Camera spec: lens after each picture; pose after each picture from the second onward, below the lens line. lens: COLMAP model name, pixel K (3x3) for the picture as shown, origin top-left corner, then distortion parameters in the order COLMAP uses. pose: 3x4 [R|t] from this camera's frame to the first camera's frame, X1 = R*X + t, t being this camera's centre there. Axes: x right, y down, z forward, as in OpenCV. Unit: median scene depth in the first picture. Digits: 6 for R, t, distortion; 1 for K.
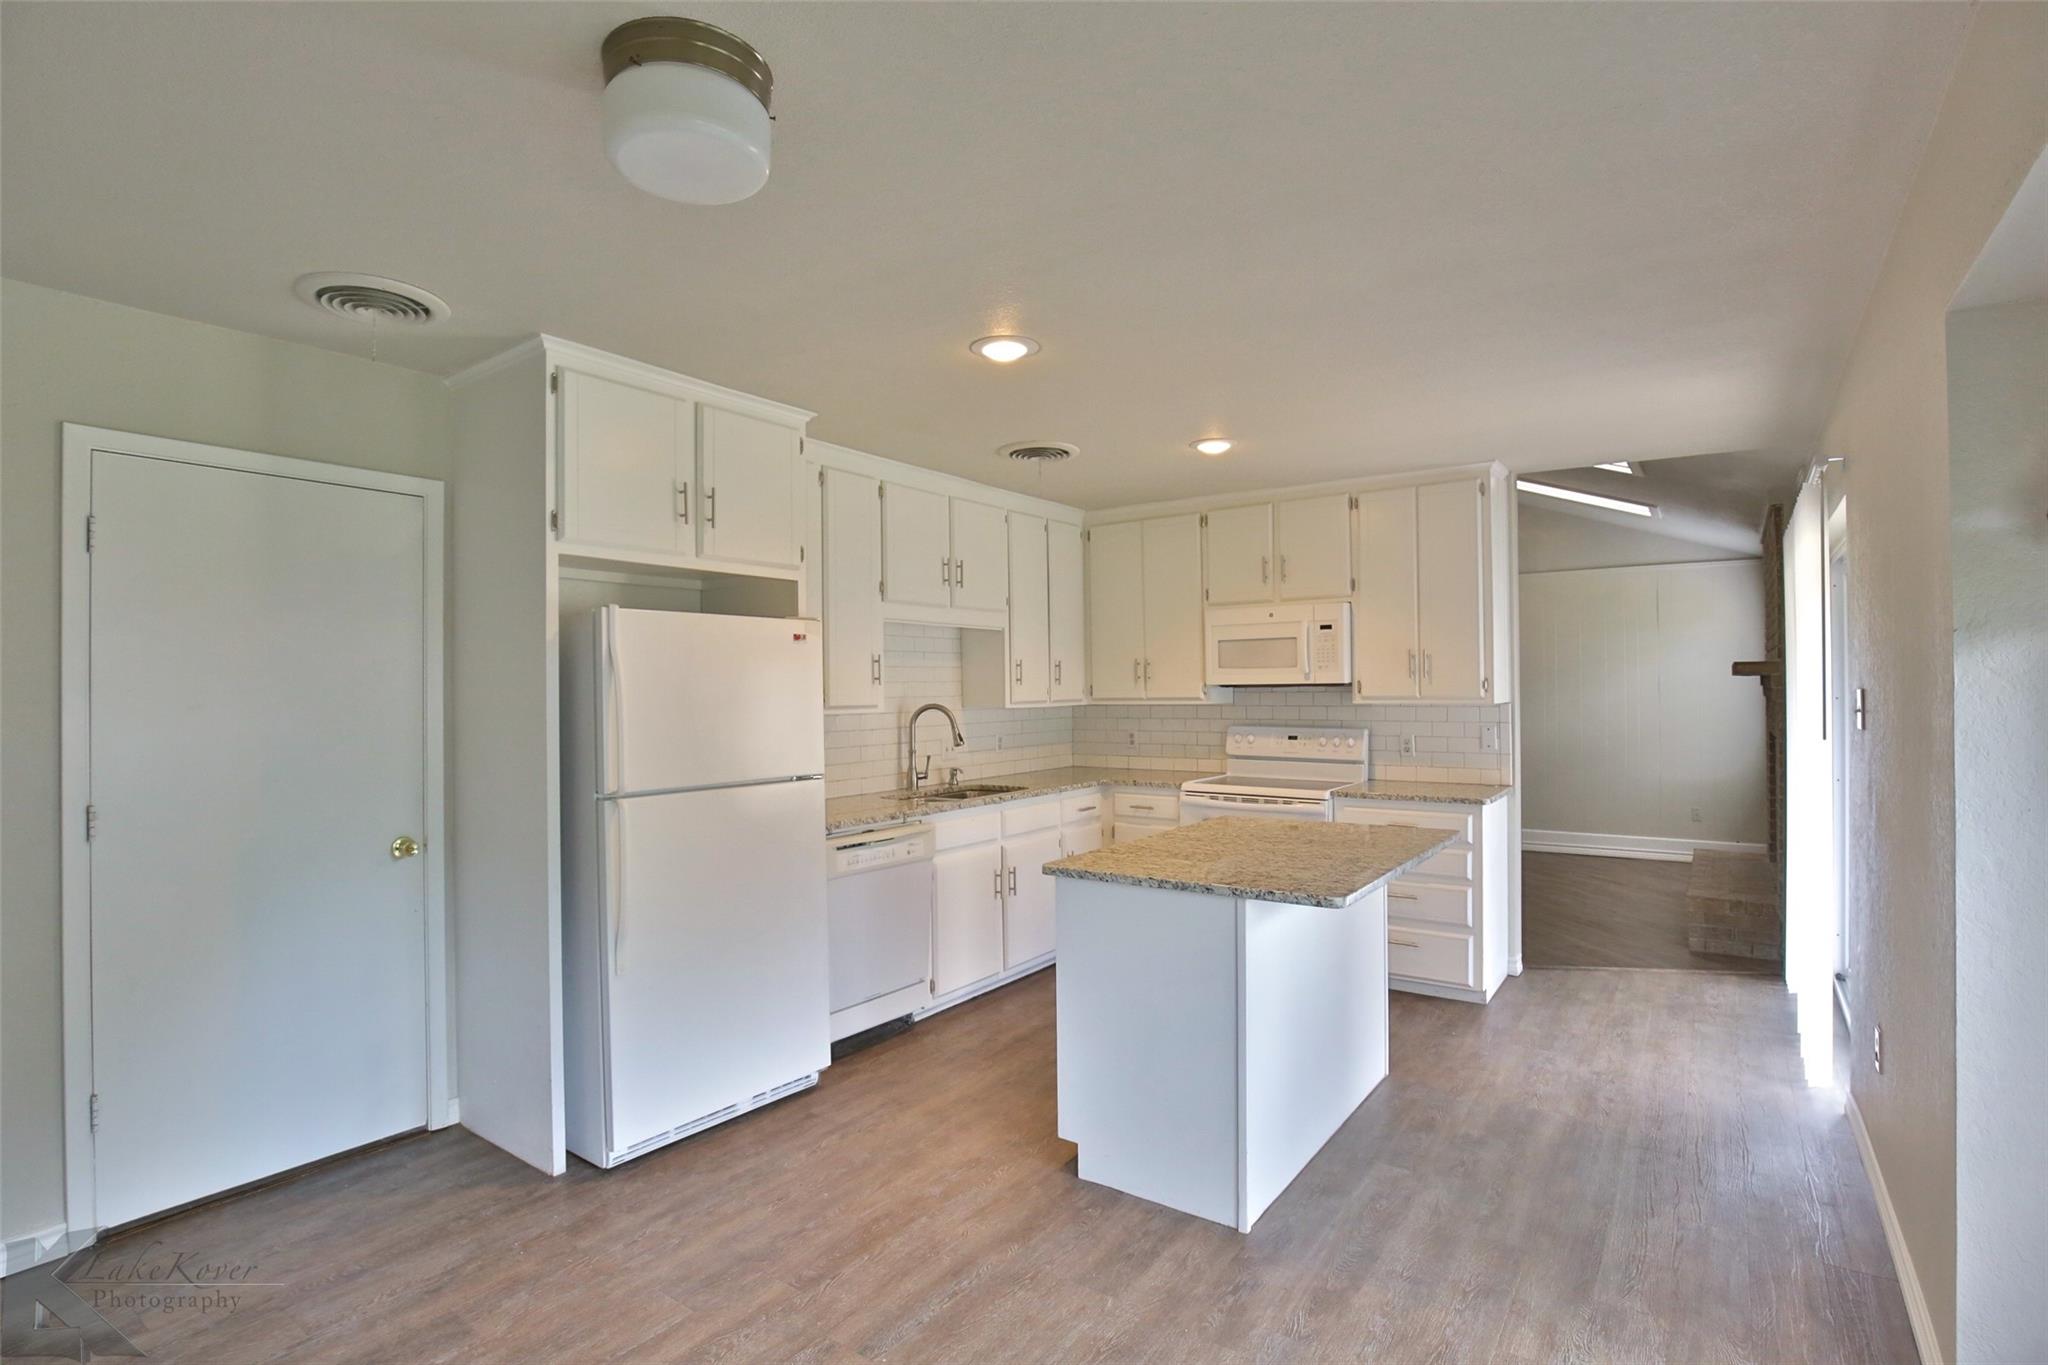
lens RADIAL K [[979.6, 0, 1028.6], [0, 979.6, 684.3], [0, 0, 1]] dist [-0.030757, 0.000246]
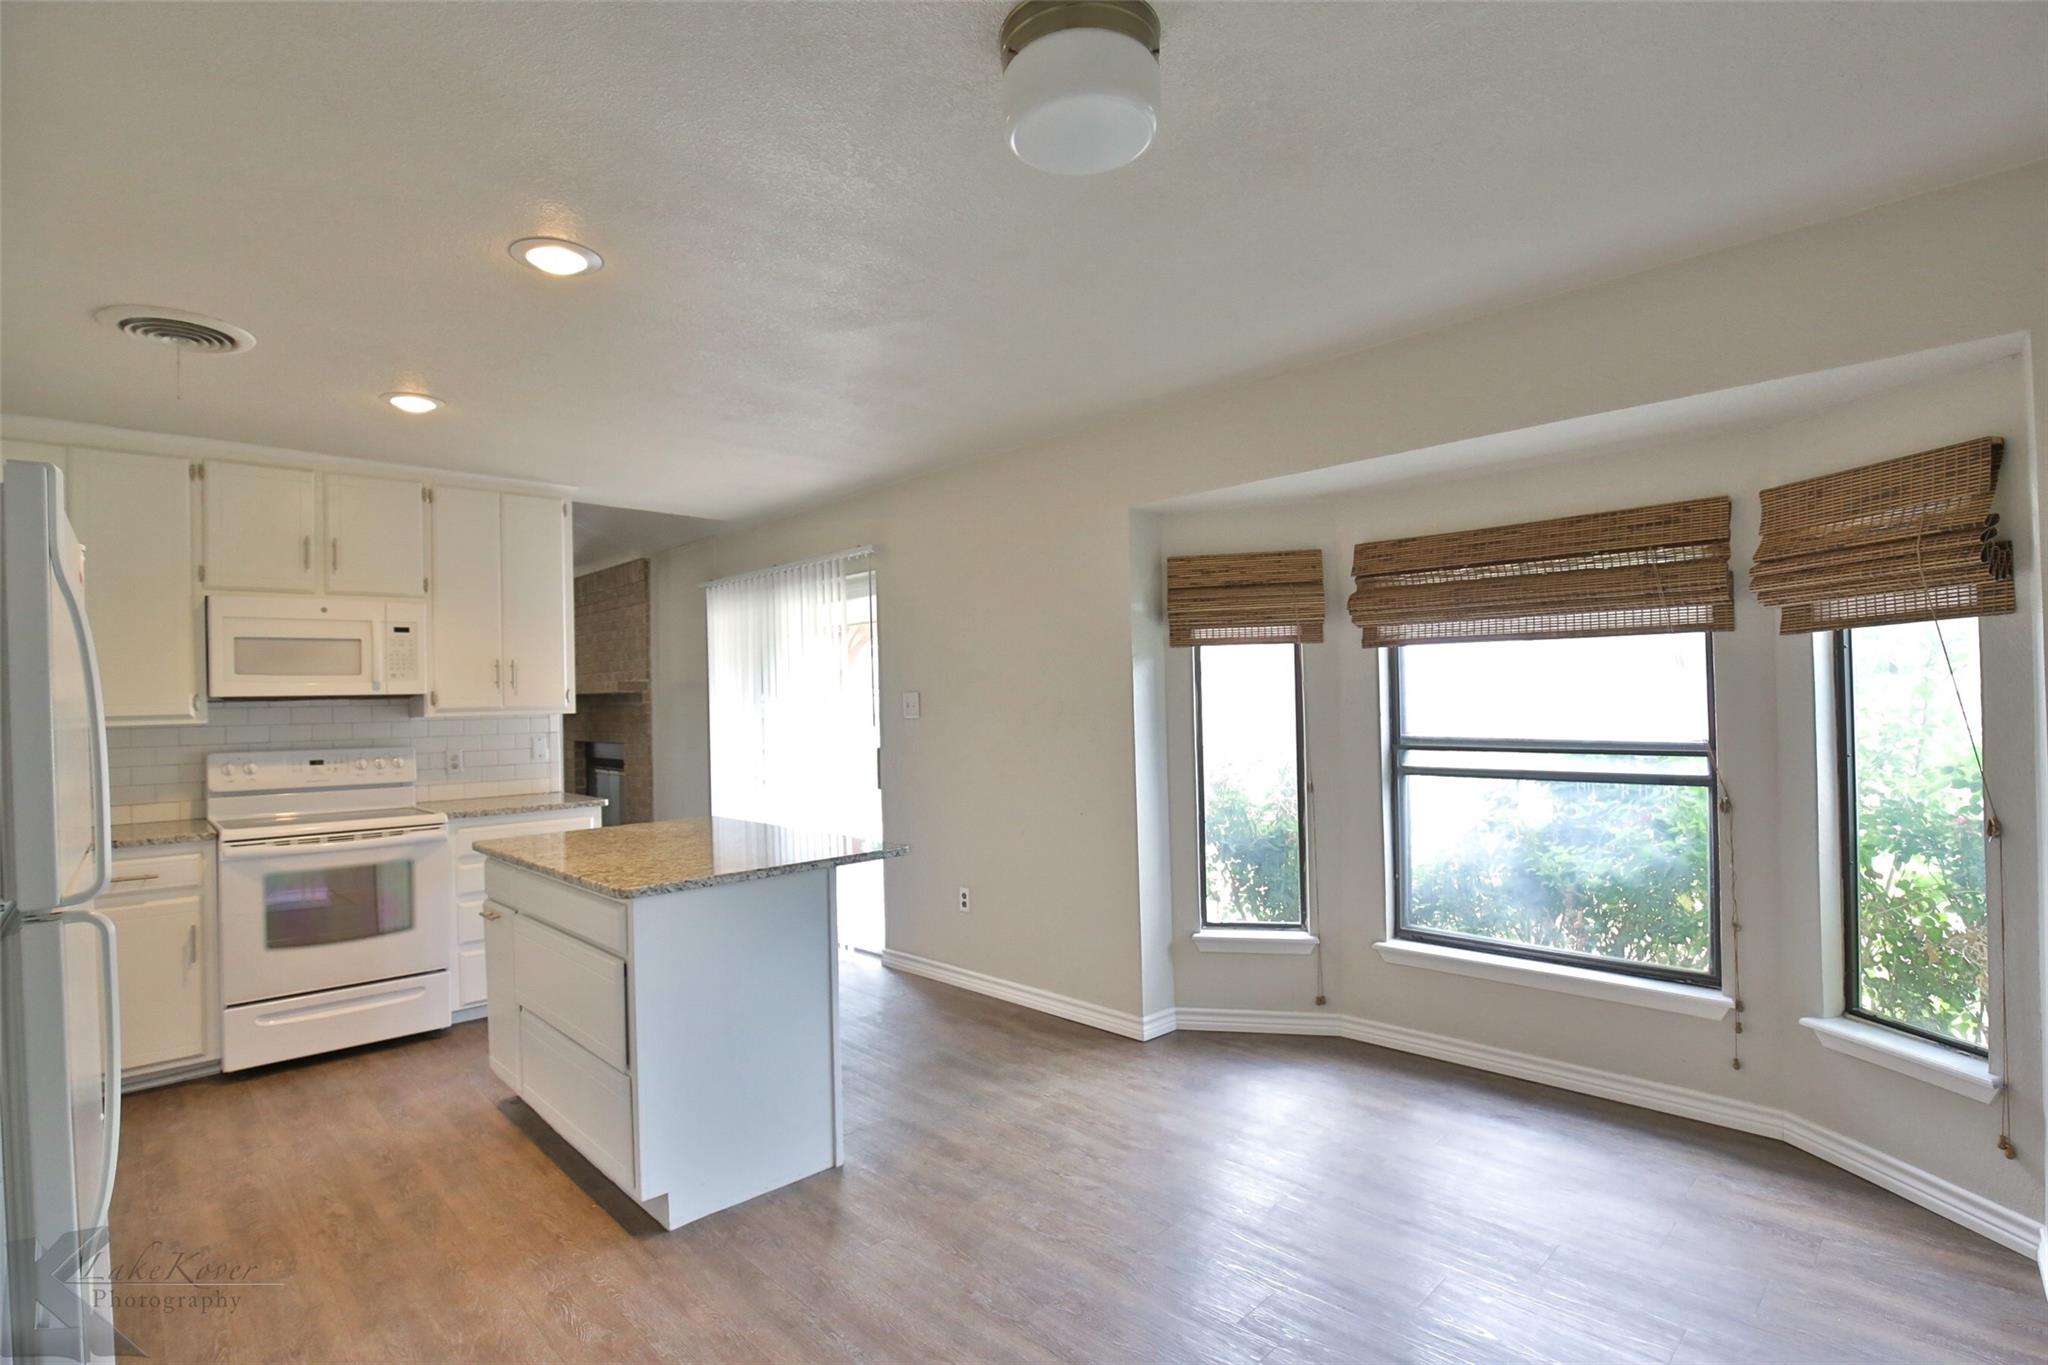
lens RADIAL K [[979.6, 0, 1030.1], [0, 979.6, 697.0], [0, 0, 1]] dist [-0.030757, 0.000246]
pose [[0.192026, 0.004556, 0.981379, -0.430456], [0.014524, 0.999867, -0.007484, 0.015949], [-0.981282, 0.015691, 0.191935, 0.281226]]
